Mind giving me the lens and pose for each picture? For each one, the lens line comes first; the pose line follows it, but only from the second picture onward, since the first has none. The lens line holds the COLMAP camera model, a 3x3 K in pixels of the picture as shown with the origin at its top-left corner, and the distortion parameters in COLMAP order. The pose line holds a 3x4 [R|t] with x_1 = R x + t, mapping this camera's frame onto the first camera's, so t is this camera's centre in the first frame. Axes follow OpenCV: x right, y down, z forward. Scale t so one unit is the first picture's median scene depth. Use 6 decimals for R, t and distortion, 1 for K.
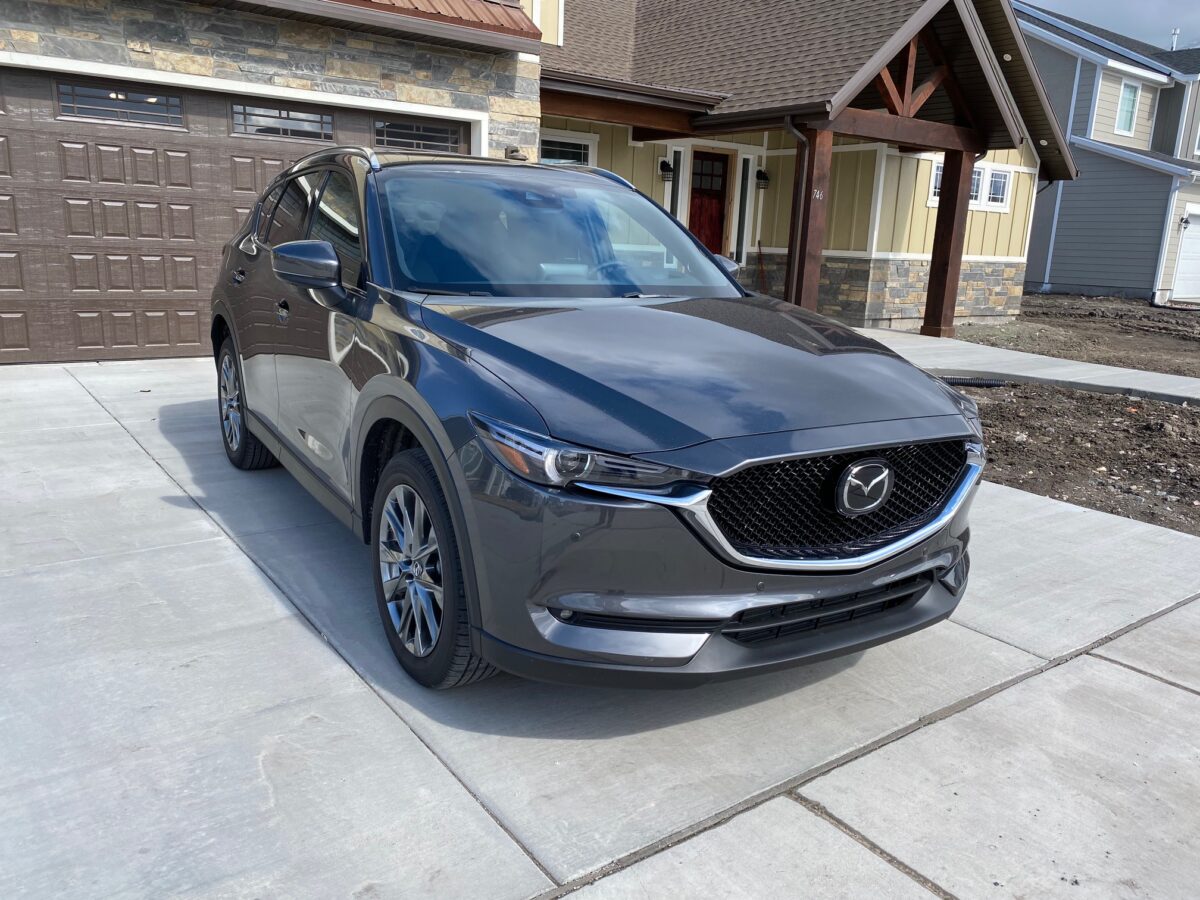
lens RADIAL K [[903.1, 0, 600.0], [0, 903.1, 450.0], [0, 0, 1]] dist [0.008351, -0.001106]
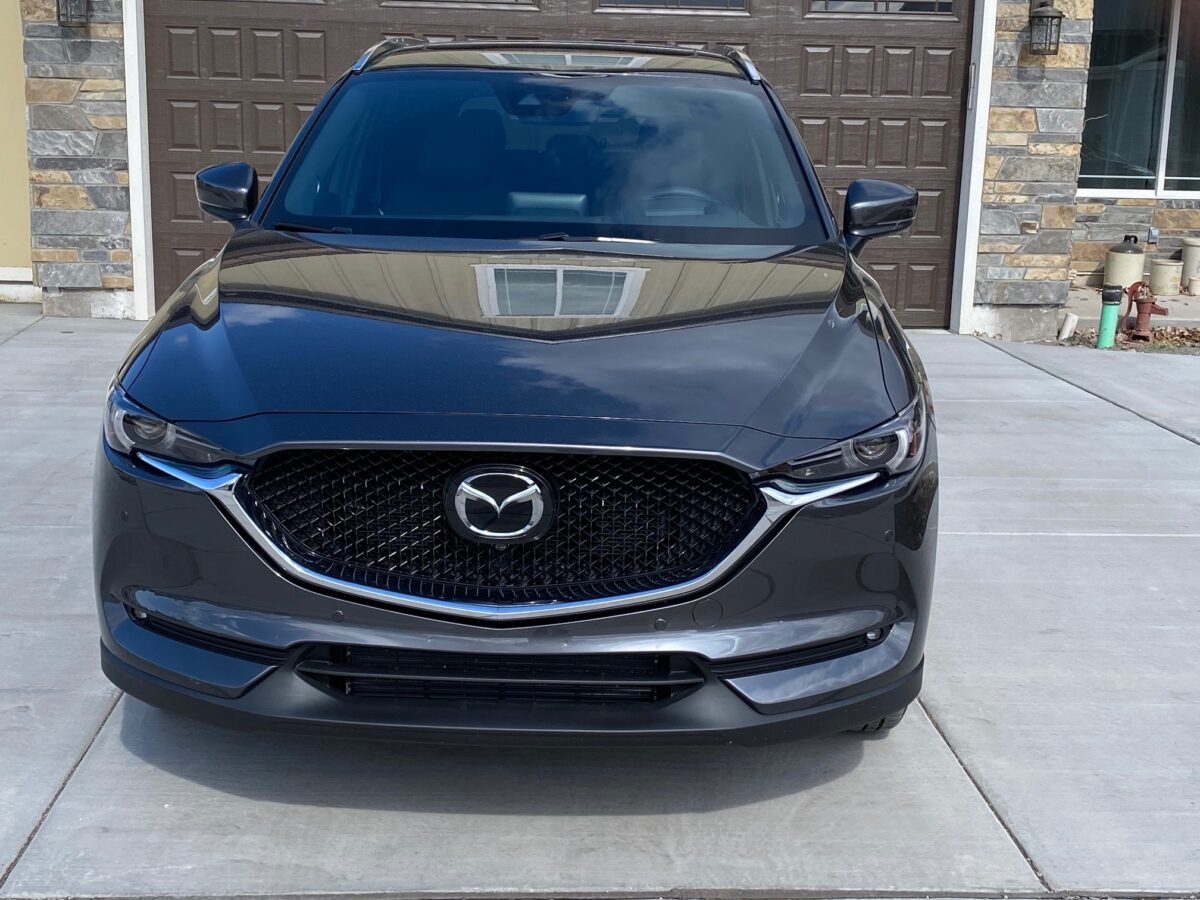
lens RADIAL K [[1542.0, 0, 600.0], [0, 1542.0, 450.0], [0, 0, 1]] dist [0.098414, -0.271481]
pose [[0.840848, 0.093630, -0.533111, 0.644032], [-0.114647, 0.993386, -0.006360, -0.002615], [0.528990, 0.066467, 0.846021, 0.006981]]
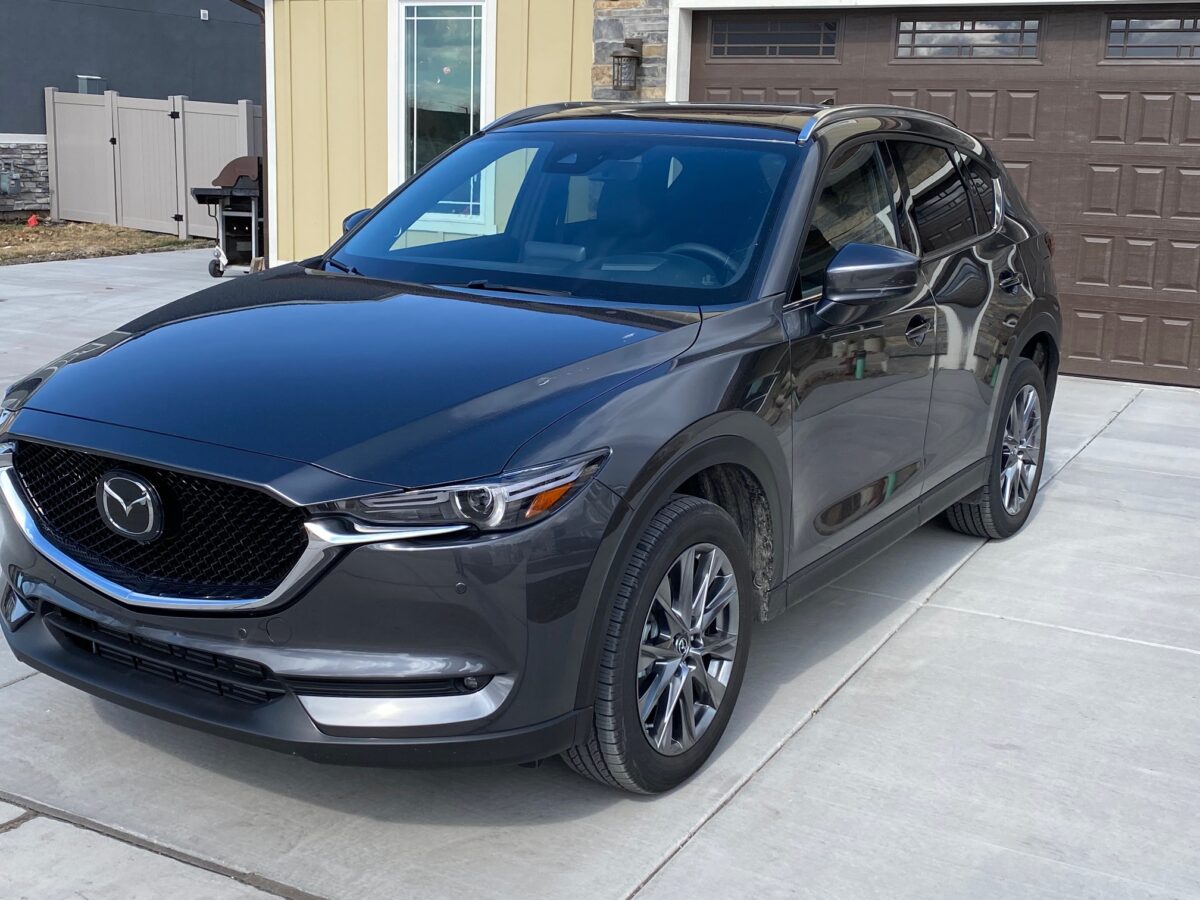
lens RADIAL K [[1411.2, 0, 600.0], [0, 1411.2, 450.0], [0, 0, 1]] dist [0.147260, -0.466400]
pose [[0.438696, 0.164867, -0.883383, 1.050518], [-0.218754, 0.973048, 0.072966, -0.129069], [0.871604, 0.161233, 0.462937, 0.488396]]
